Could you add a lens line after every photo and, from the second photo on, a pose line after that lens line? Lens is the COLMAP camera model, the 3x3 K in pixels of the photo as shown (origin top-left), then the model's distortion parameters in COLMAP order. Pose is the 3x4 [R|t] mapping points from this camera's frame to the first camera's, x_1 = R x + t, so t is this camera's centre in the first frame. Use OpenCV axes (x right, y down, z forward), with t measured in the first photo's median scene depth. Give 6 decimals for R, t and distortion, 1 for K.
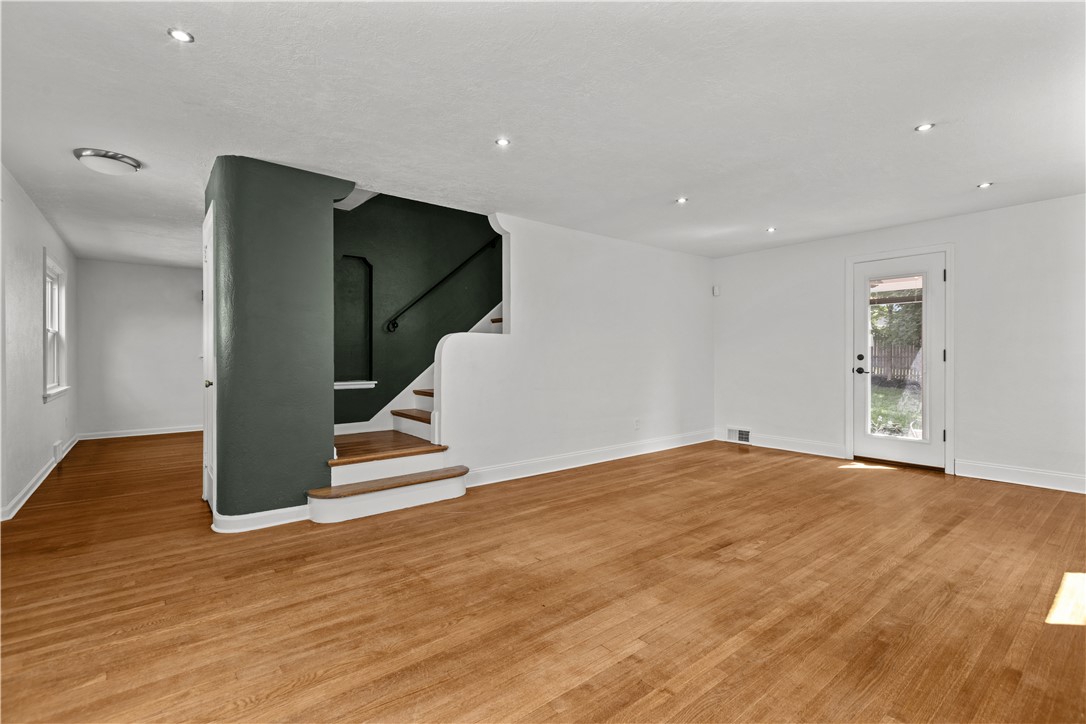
lens RADIAL K [[492.5, 0, 557.6], [0, 492.5, 355.7], [0, 0, 1]] dist [0.000509, -0.001286]
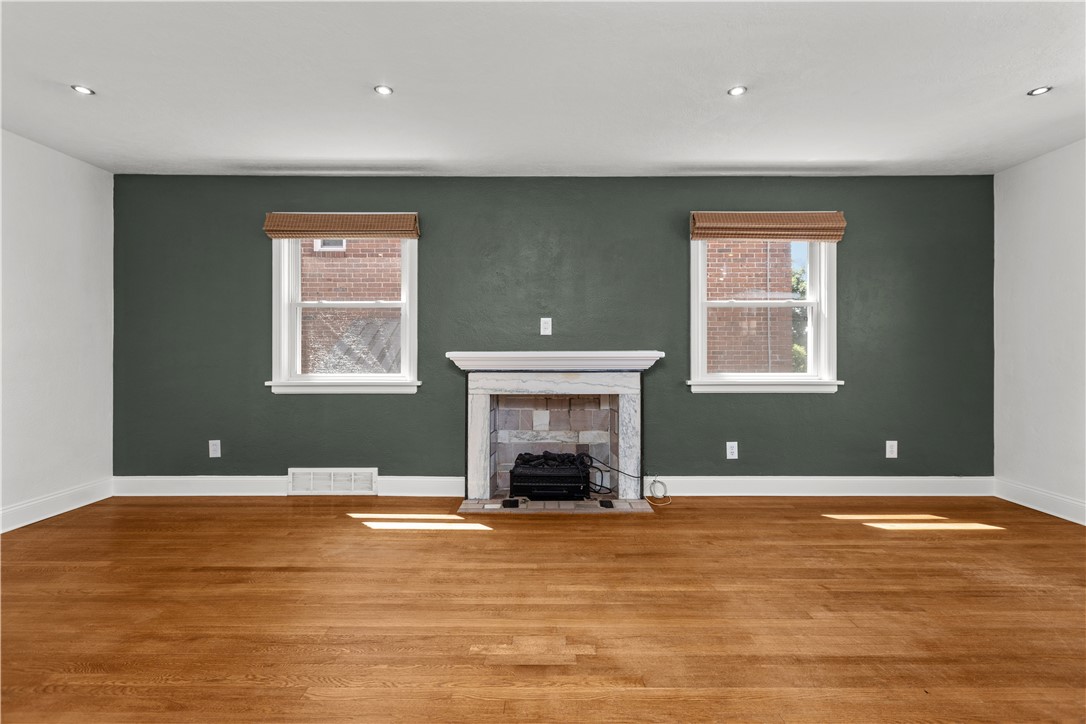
lens RADIAL K [[492.5, 0, 548.6], [0, 492.5, 354.7], [0, 0, 1]] dist [0.000509, -0.001286]
pose [[-0.765150, -0.006644, 0.643818, -0.052384], [-0.001587, 0.999963, 0.008433, 0.007572], [-0.643850, 0.005431, -0.765132, 1.525699]]
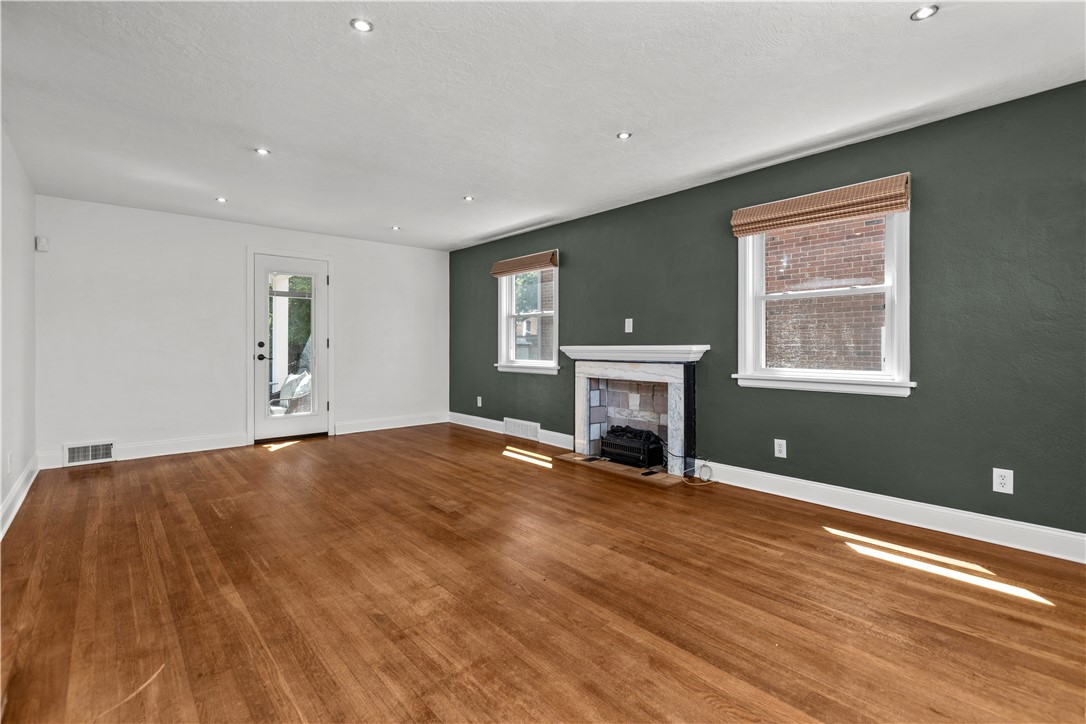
lens RADIAL K [[492.5, 0, 542.3], [0, 492.5, 351.7], [0, 0, 1]] dist [0.000509, -0.001286]
pose [[-0.026542, -0.014438, 0.999543, -0.855952], [-0.000187, 0.999896, 0.014438, 0.006288], [-0.999648, 0.000196, -0.026542, 0.828071]]
